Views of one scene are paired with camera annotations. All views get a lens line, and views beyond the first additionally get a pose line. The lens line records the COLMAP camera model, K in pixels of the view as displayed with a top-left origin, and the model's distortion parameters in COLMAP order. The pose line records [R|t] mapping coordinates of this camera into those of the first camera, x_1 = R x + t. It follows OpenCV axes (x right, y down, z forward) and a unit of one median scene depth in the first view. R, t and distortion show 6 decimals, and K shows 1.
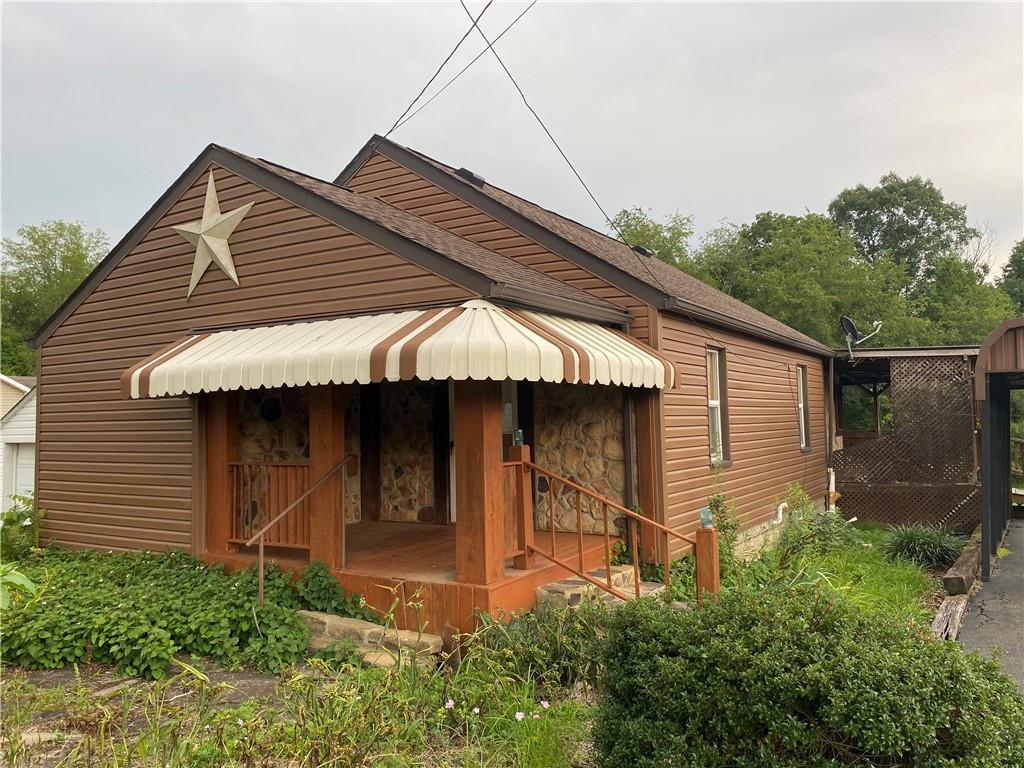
lens RADIAL K [[779.2, 0, 509.8], [0, 779.2, 379.8], [0, 0, 1]] dist [0.010074, 0.008652]
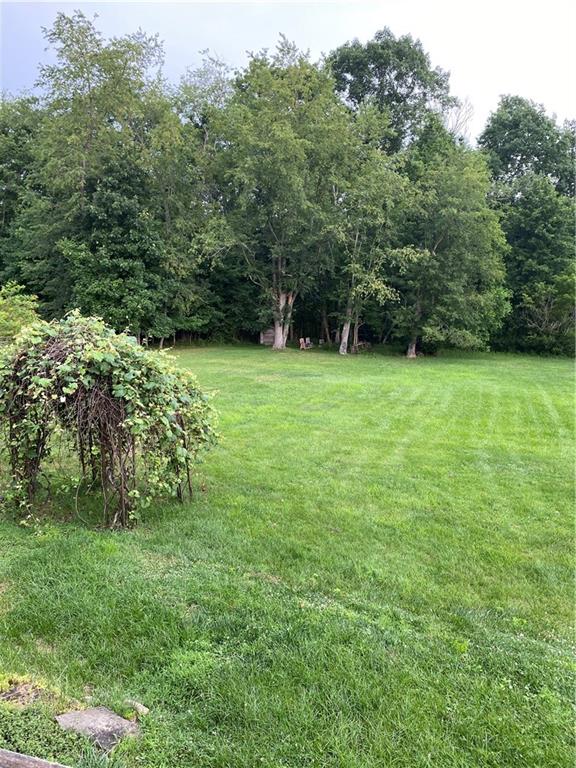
lens RADIAL K [[589.0, 0, 288.0], [0, 589.0, 384.0], [0, 0, 1]] dist [0.132257, -0.213485]
pose [[0.956274, -0.040682, 0.289629, 0.148986], [-0.022244, 0.977295, 0.210714, 0.008838], [-0.291625, -0.207943, 0.933657, 0.266328]]
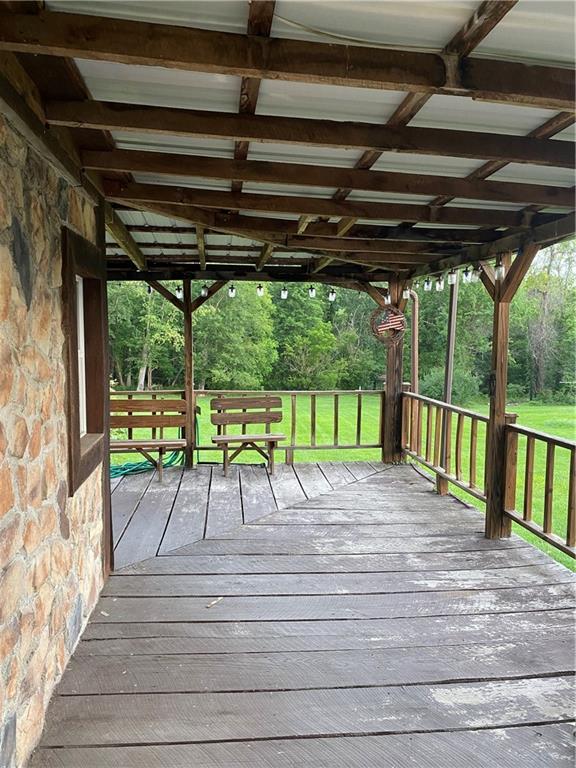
lens RADIAL K [[589.0, 0, 288.0], [0, 589.0, 384.0], [0, 0, 1]] dist [0.132257, -0.213485]
pose [[0.775681, -0.027935, 0.630506, 0.087237], [-0.058144, 0.991608, 0.115466, 0.005740], [-0.628441, -0.126226, 0.767548, 0.202985]]
